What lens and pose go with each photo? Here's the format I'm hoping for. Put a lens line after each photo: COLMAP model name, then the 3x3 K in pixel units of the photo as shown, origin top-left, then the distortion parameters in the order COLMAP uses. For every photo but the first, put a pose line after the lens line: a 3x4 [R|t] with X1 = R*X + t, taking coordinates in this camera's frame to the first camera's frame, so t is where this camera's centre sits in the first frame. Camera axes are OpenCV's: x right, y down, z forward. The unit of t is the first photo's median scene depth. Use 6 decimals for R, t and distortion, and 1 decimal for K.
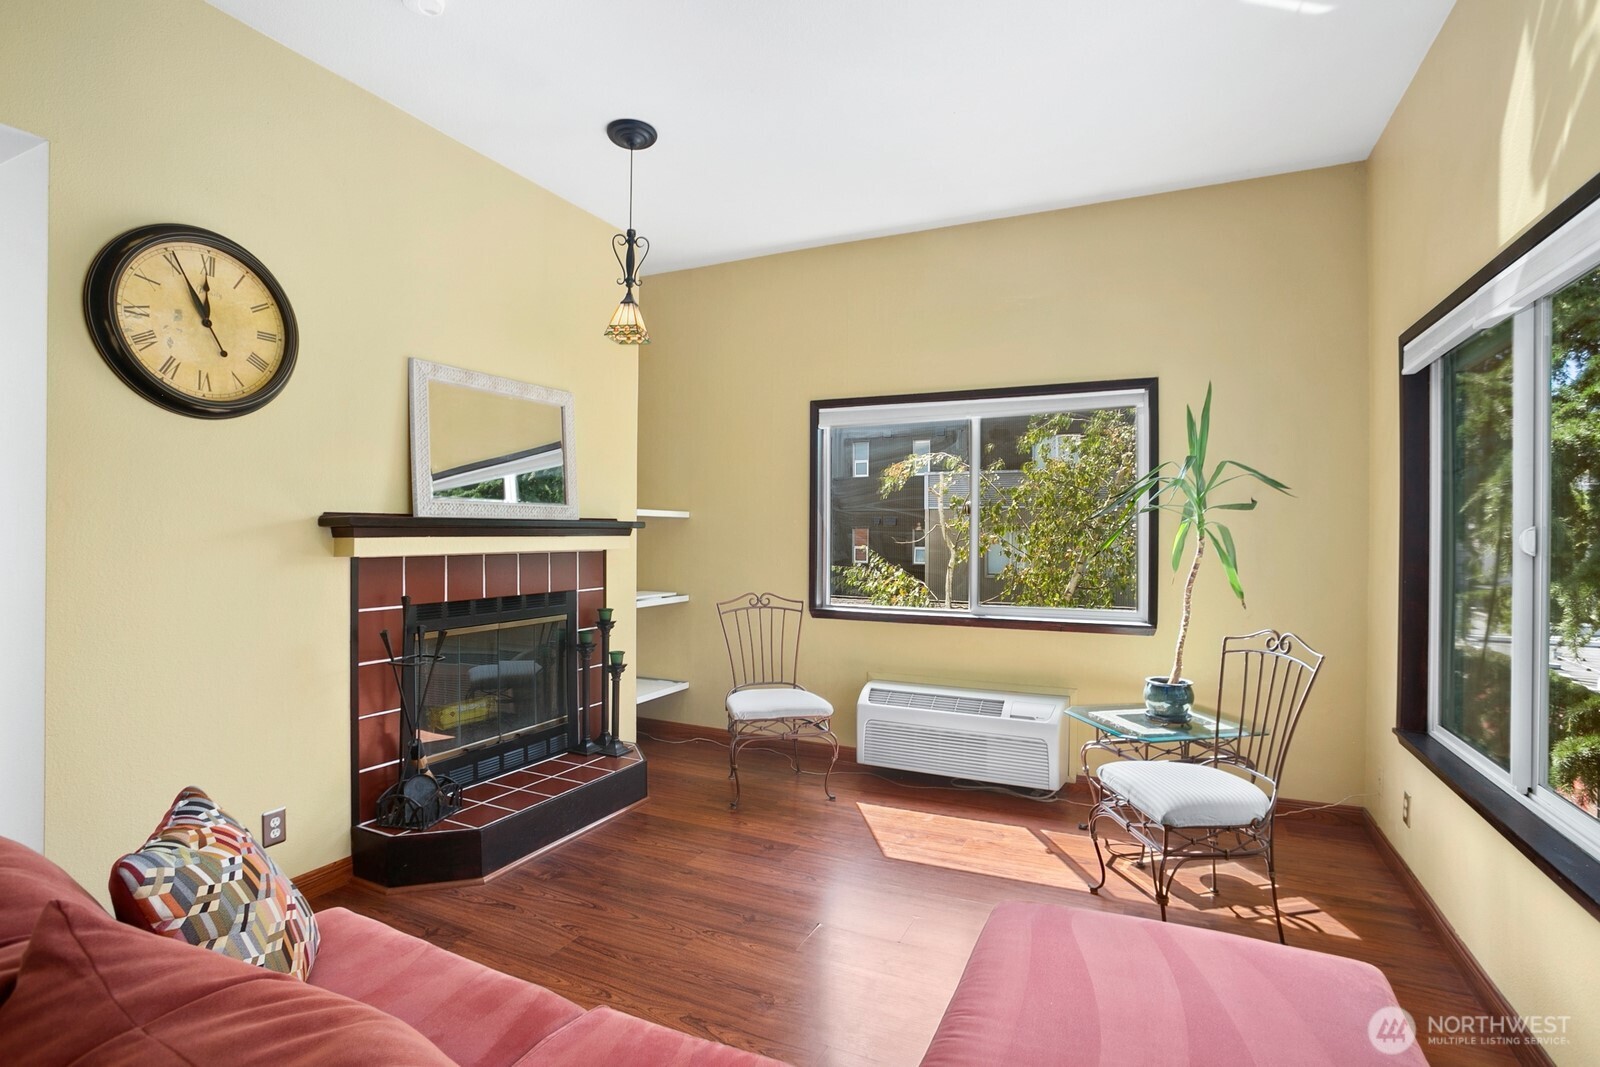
lens RADIAL K [[775.2, 0, 810.7], [0, 775.2, 530.6], [0, 0, 1]] dist [-0.050557, 0.024664]
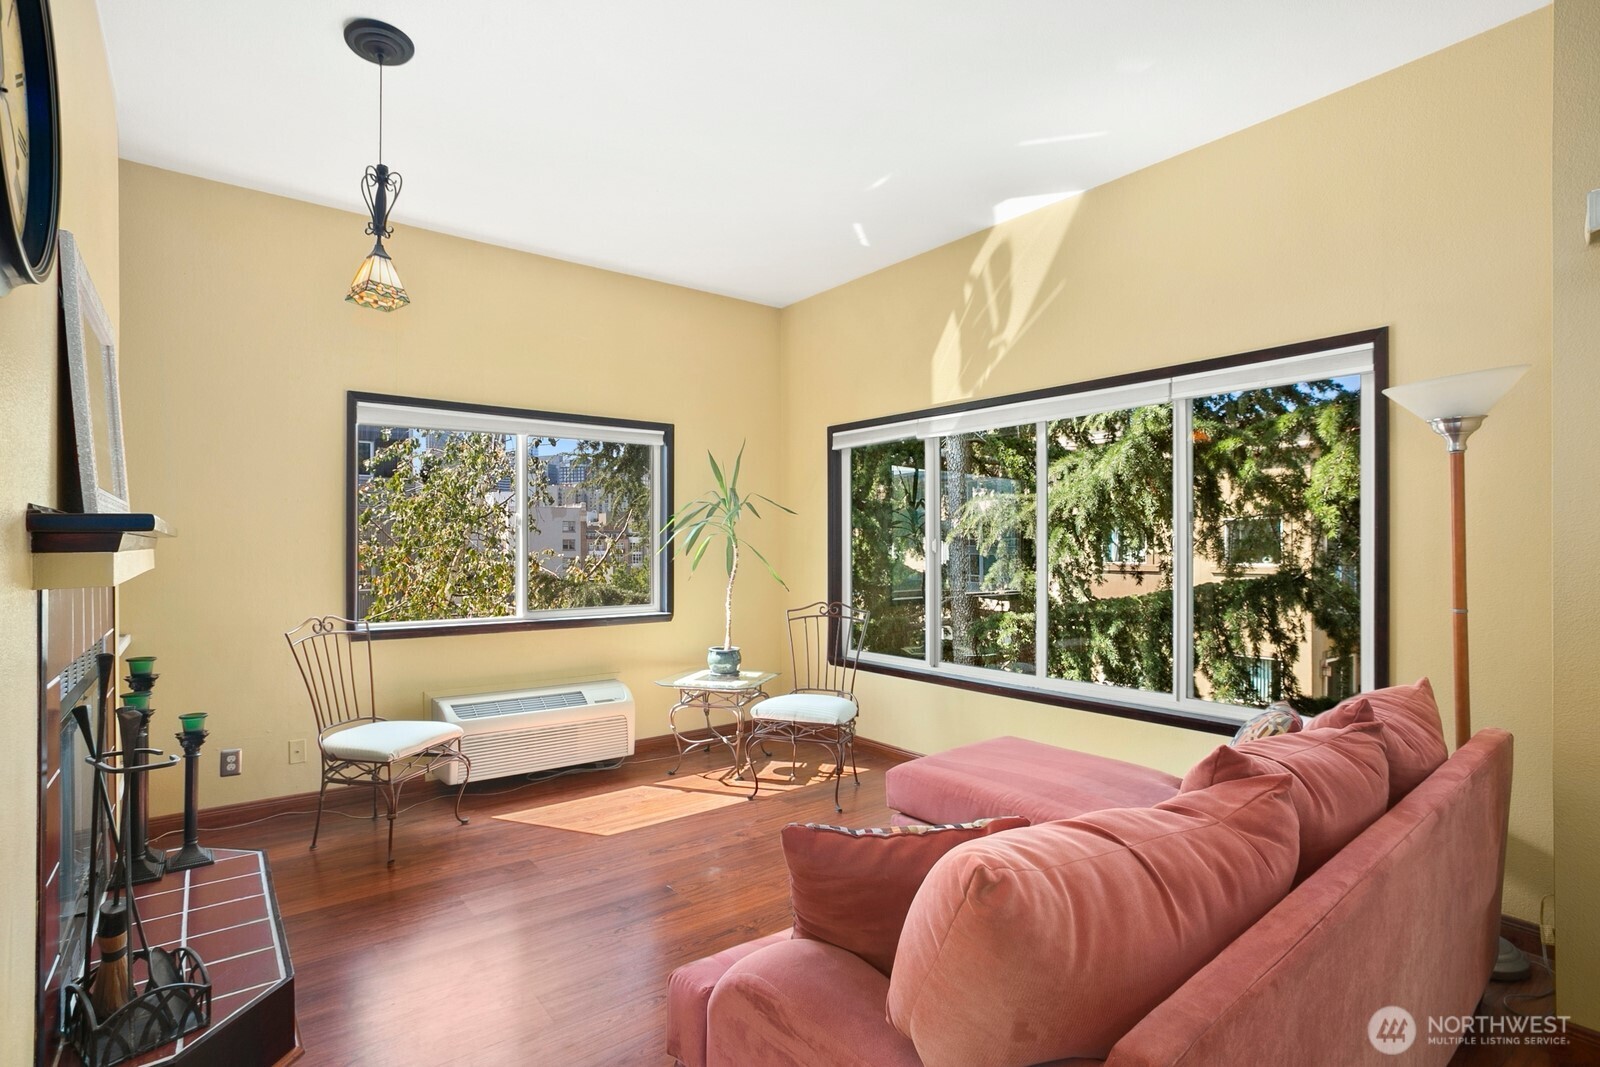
lens RADIAL K [[775.2, 0, 808.5], [0, 775.2, 543.9], [0, 0, 1]] dist [-0.050557, 0.024664]
pose [[0.436383, -0.000584, 0.899761, -0.654961], [-0.008010, 0.999958, 0.004534, -0.003297], [-0.899725, -0.009186, 0.436360, 0.219558]]
